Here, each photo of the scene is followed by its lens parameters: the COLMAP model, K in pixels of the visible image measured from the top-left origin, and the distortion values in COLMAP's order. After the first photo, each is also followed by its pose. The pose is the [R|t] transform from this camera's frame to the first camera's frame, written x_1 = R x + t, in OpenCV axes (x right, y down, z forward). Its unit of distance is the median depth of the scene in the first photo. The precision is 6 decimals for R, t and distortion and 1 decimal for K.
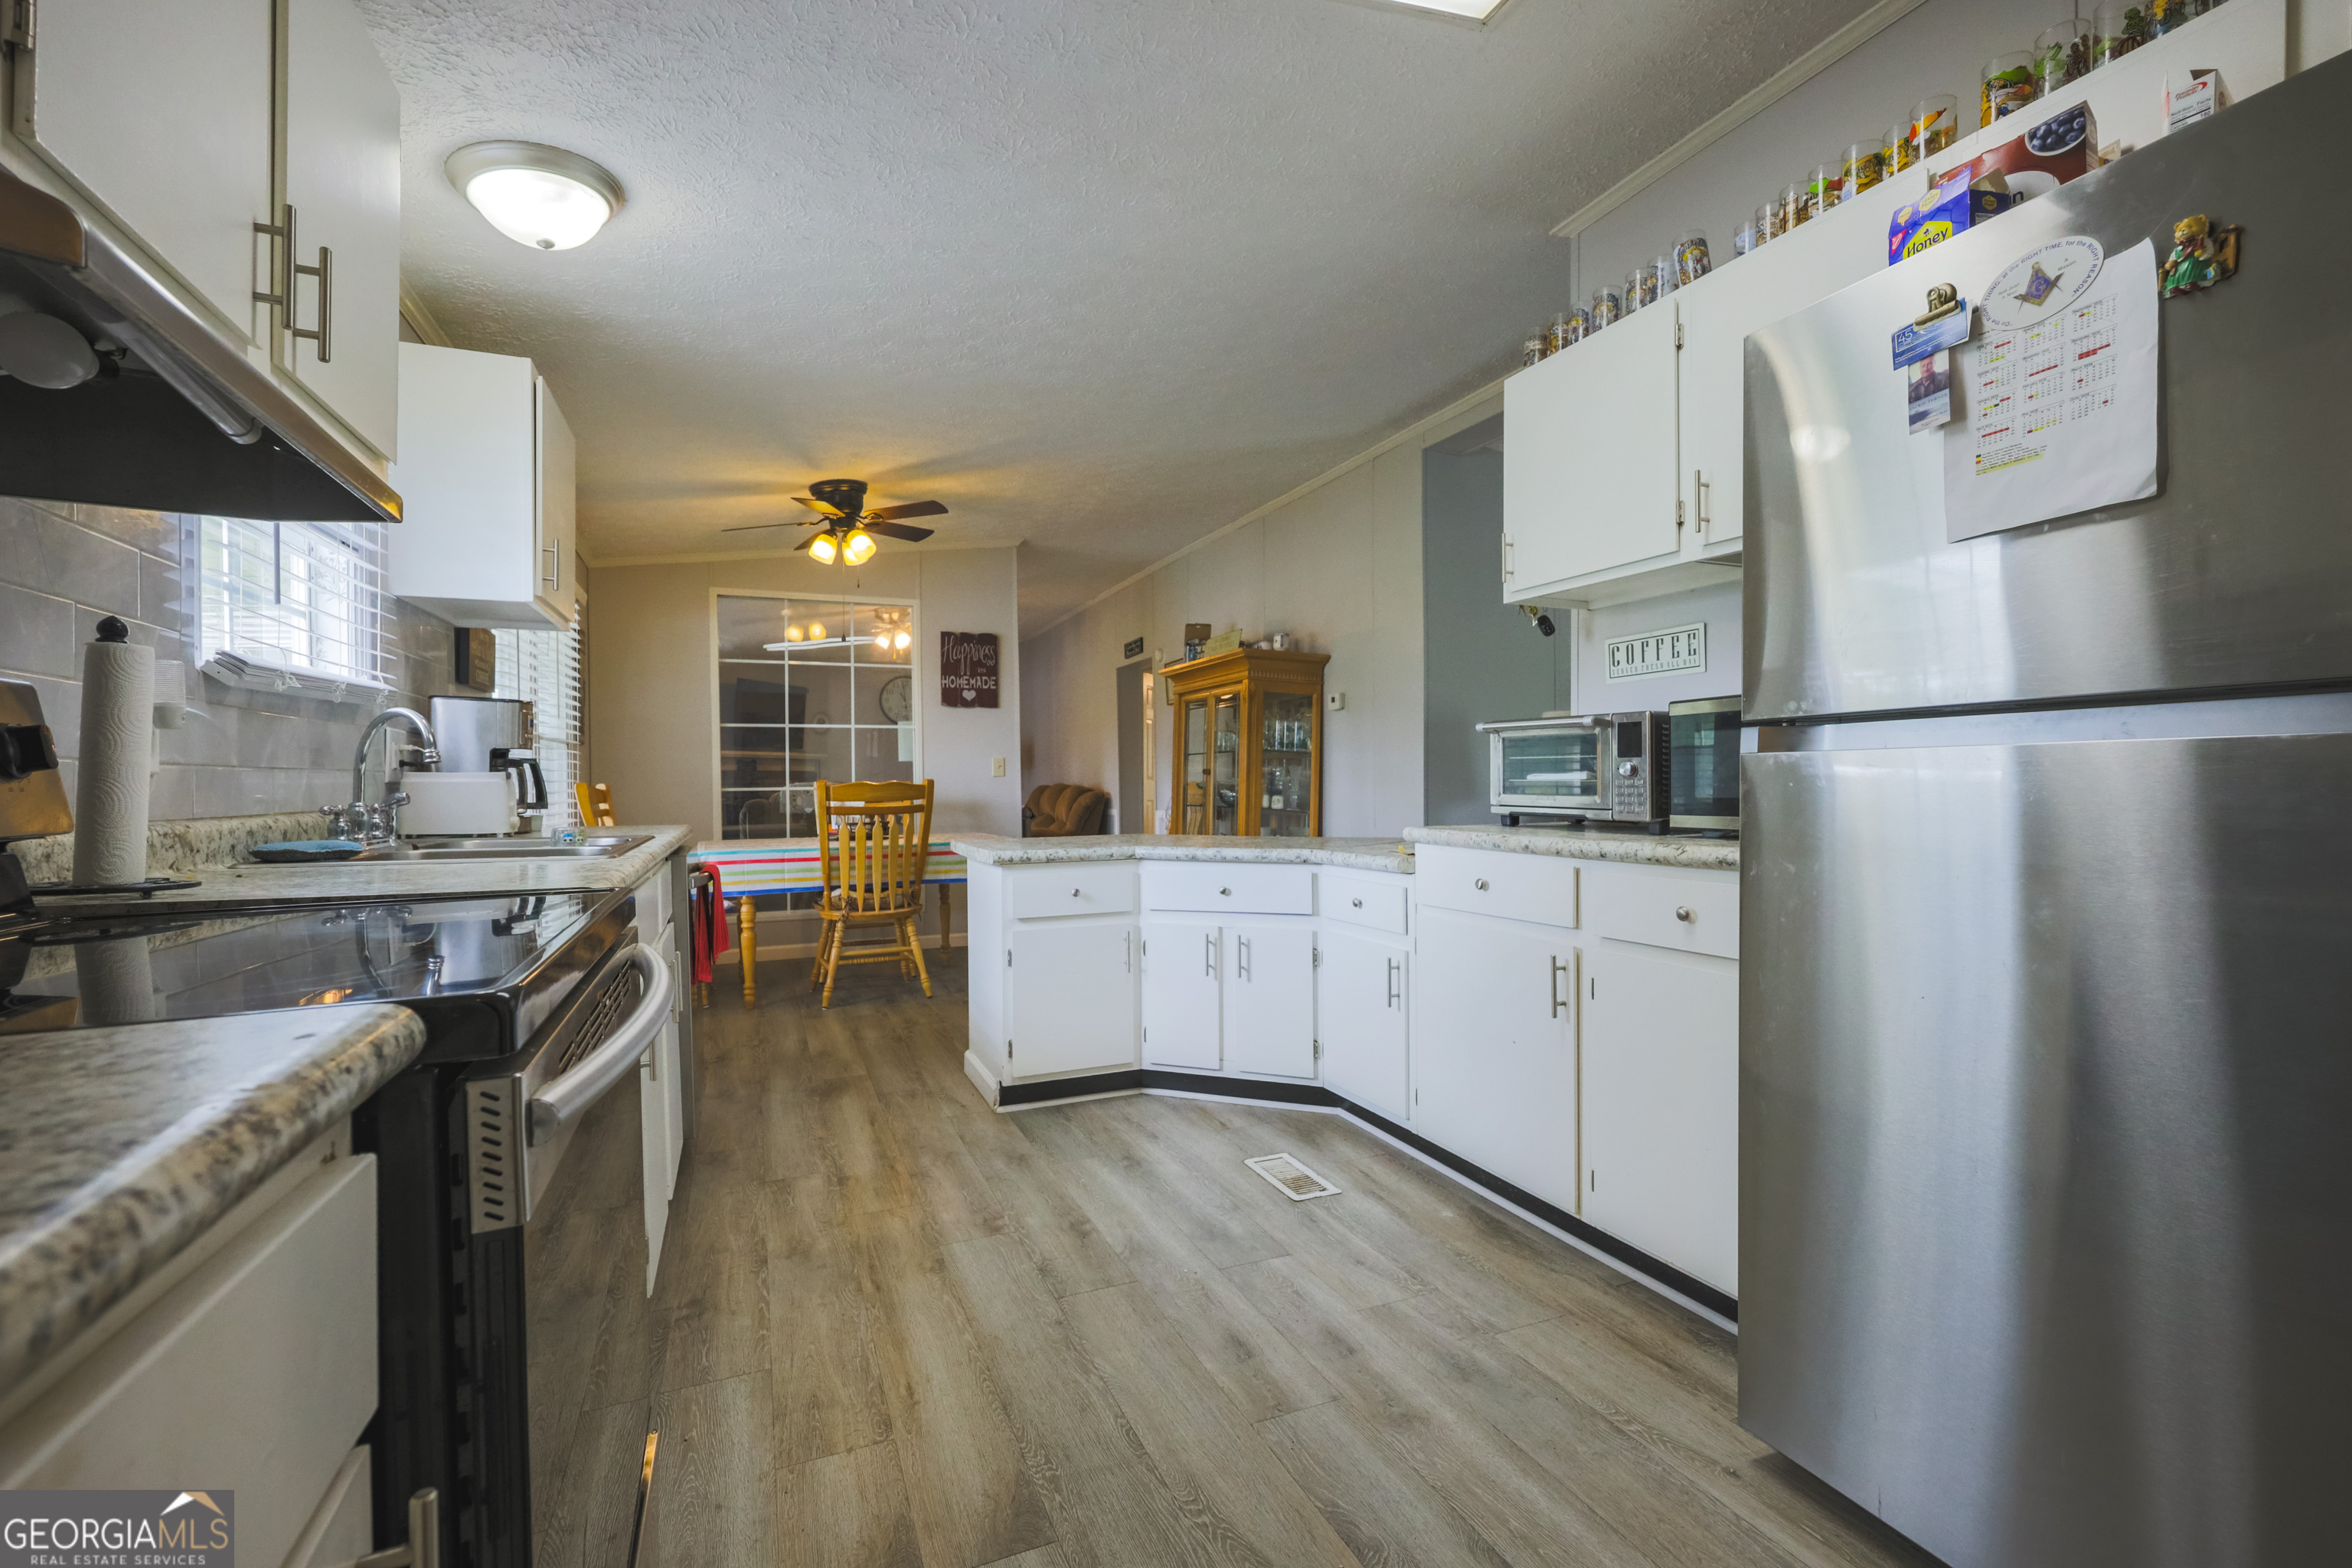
lens RADIAL K [[1024.3, 0, 1174.9], [0, 1024.3, 785.4], [0, 0, 1]] dist [0.005312, -0.000749]
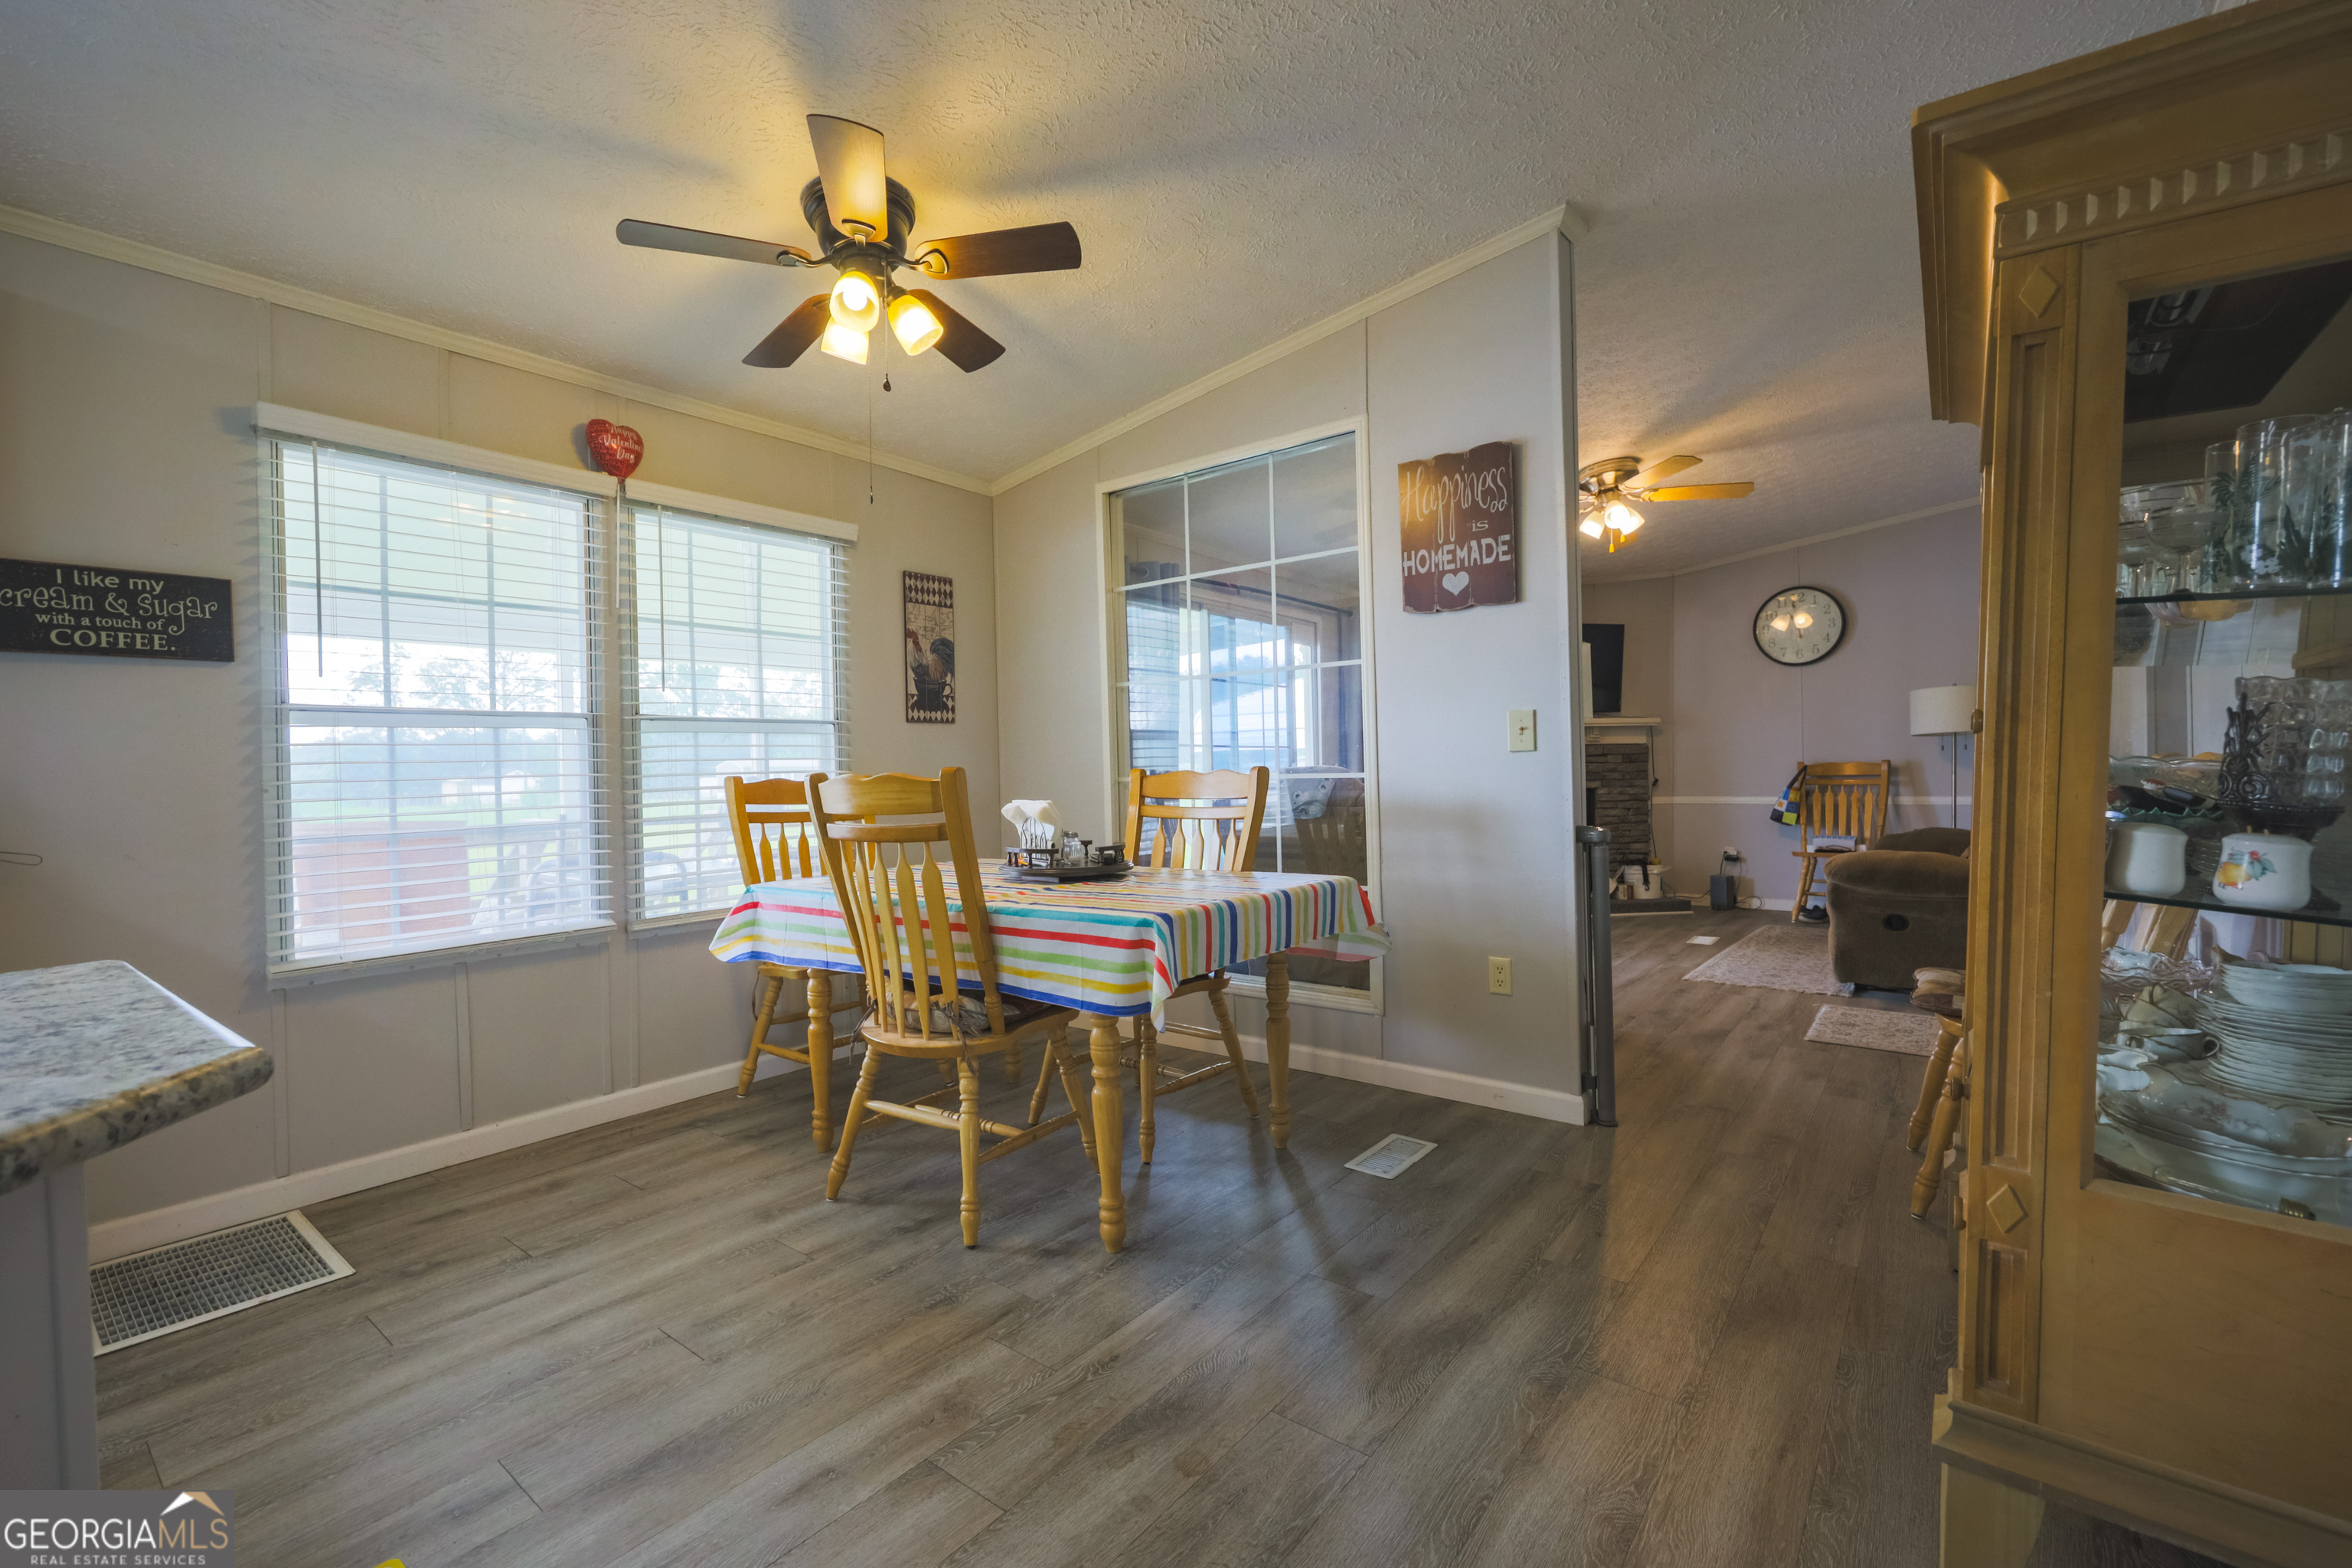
lens RADIAL K [[1024.3, 0, 1174.2], [0, 1024.3, 796.5], [0, 0, 1]] dist [0.005312, -0.000749]
pose [[0.483808, 0.008566, -0.875132, 0.151803], [0.015741, 0.999705, 0.018488, -0.000405], [0.875032, -0.022721, 0.483531, 0.654682]]
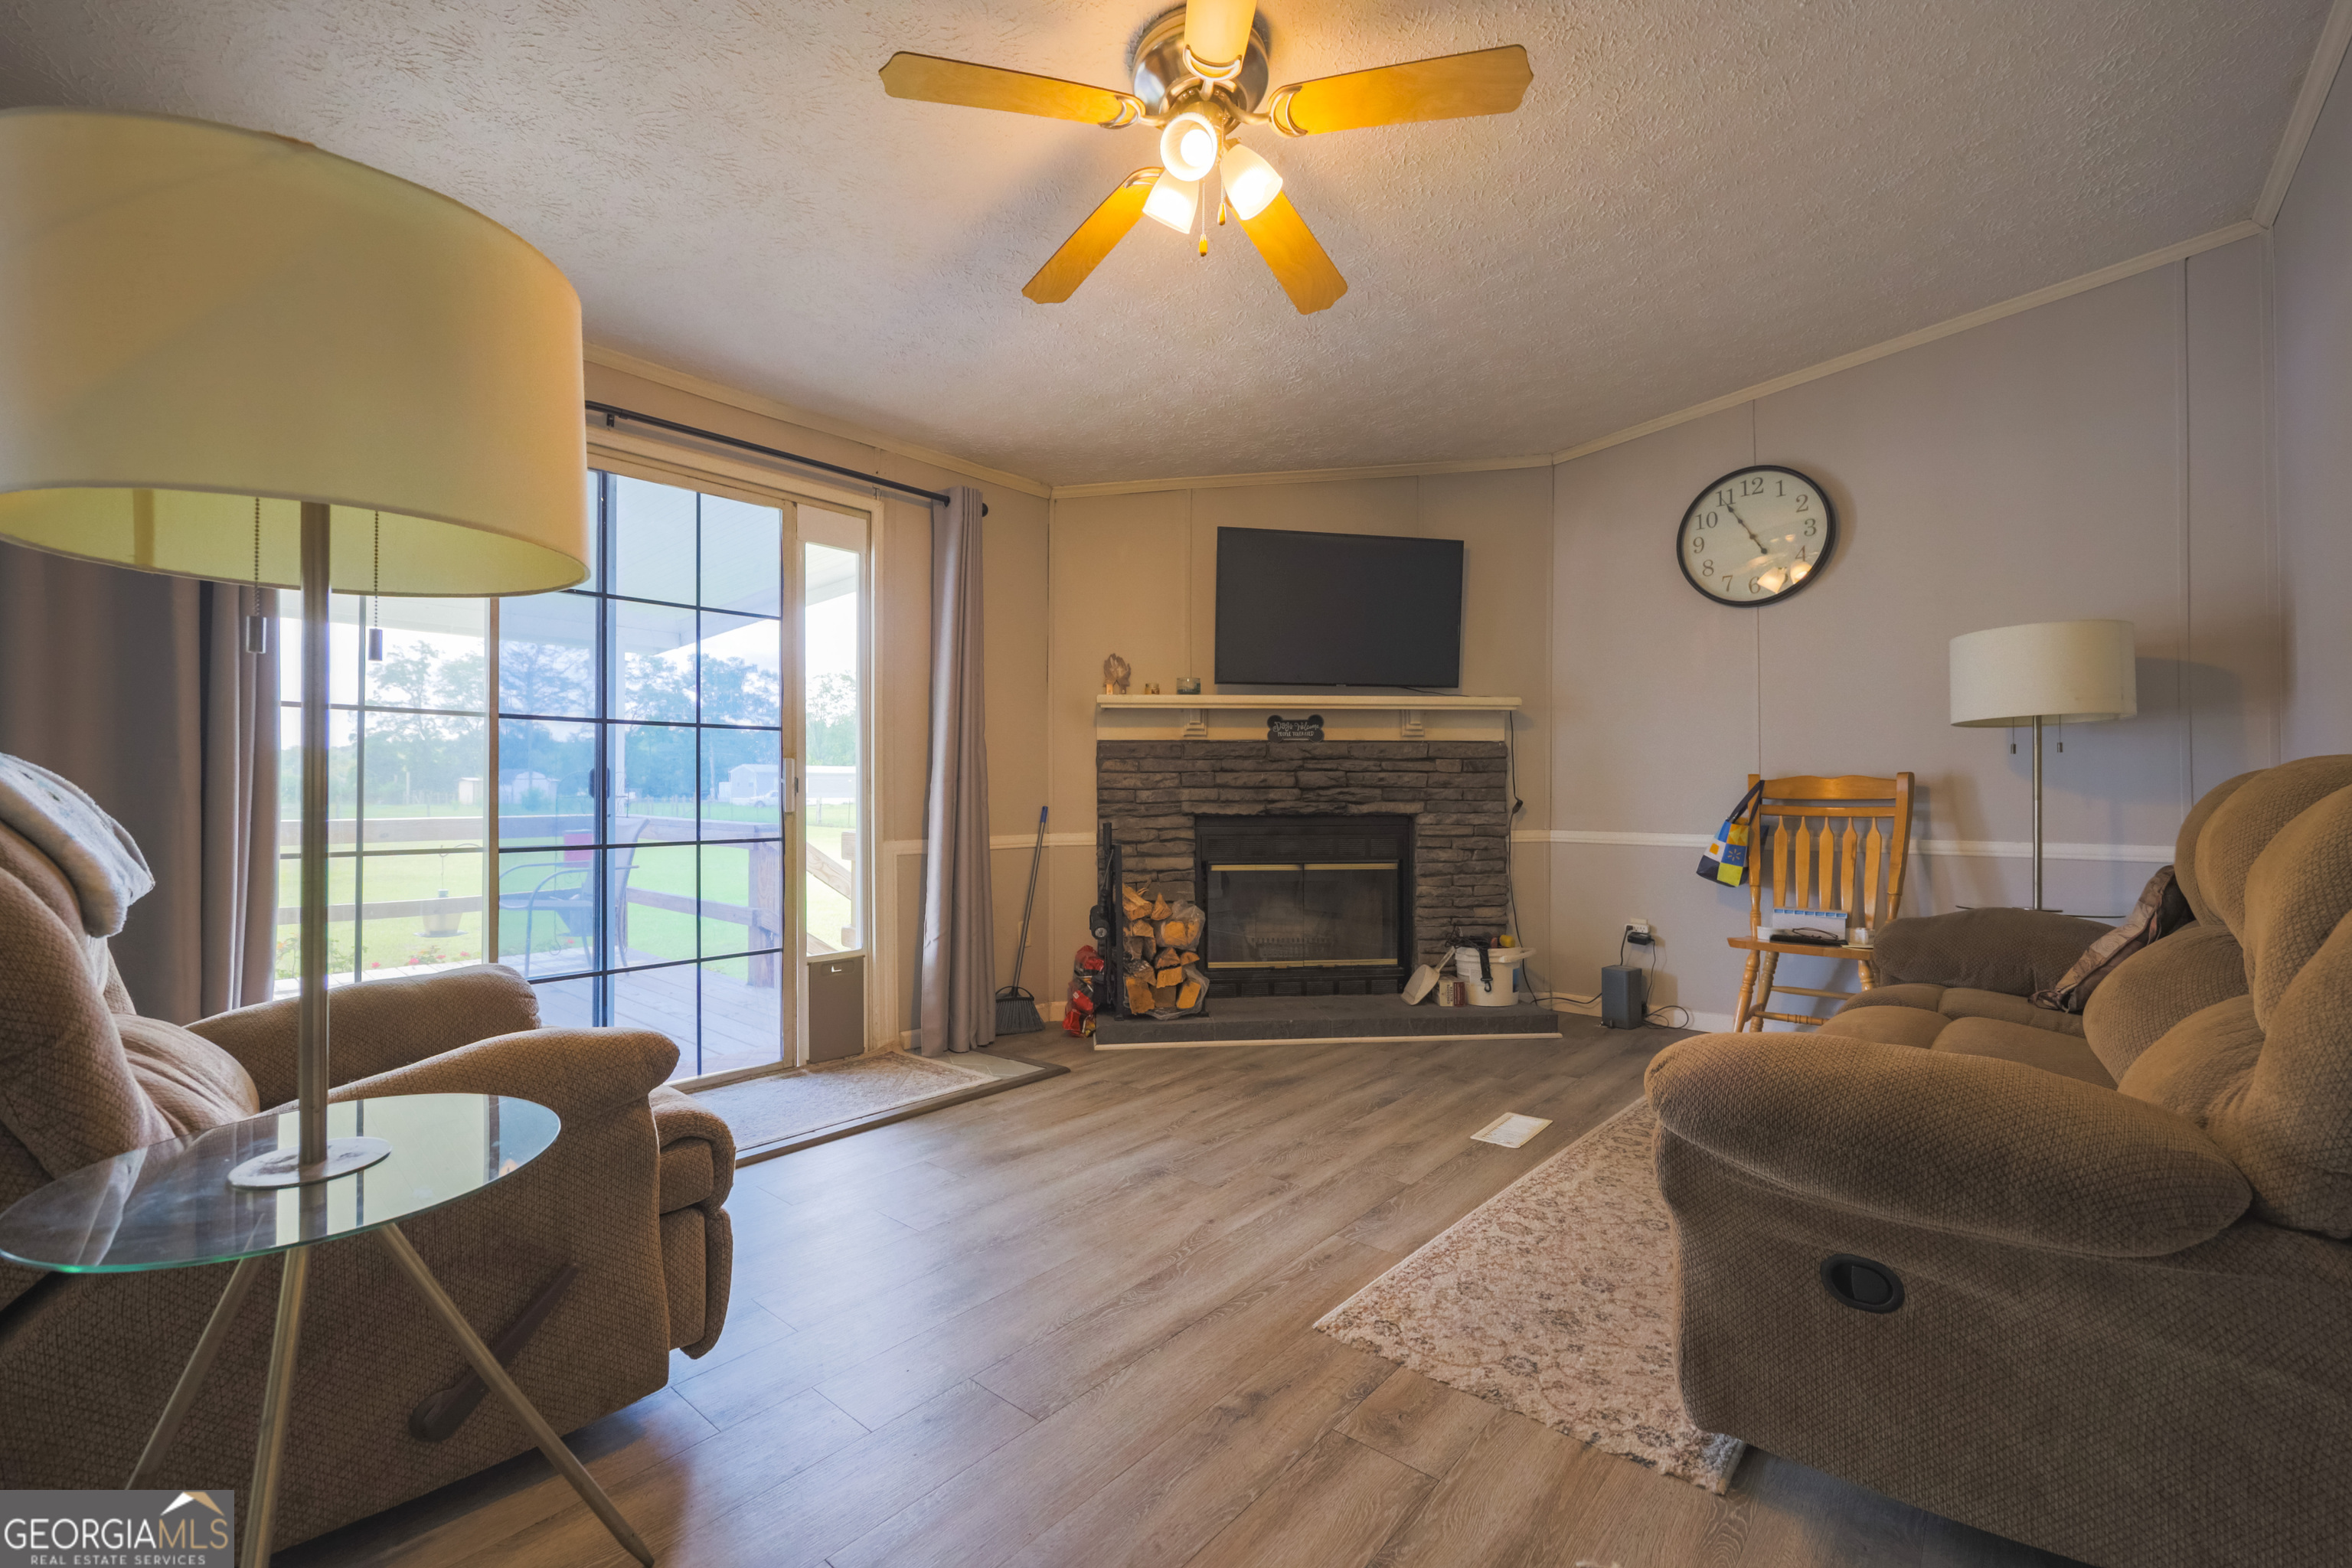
lens RADIAL K [[1024.3, 0, 1178.8], [0, 1024.3, 789.6], [0, 0, 1]] dist [0.005312, -0.000749]
pose [[0.451210, -0.000136, -0.892418, 0.038506], [-0.000826, 0.999999, -0.000569, 0.001365], [0.892417, 0.000994, 0.451210, 0.903596]]
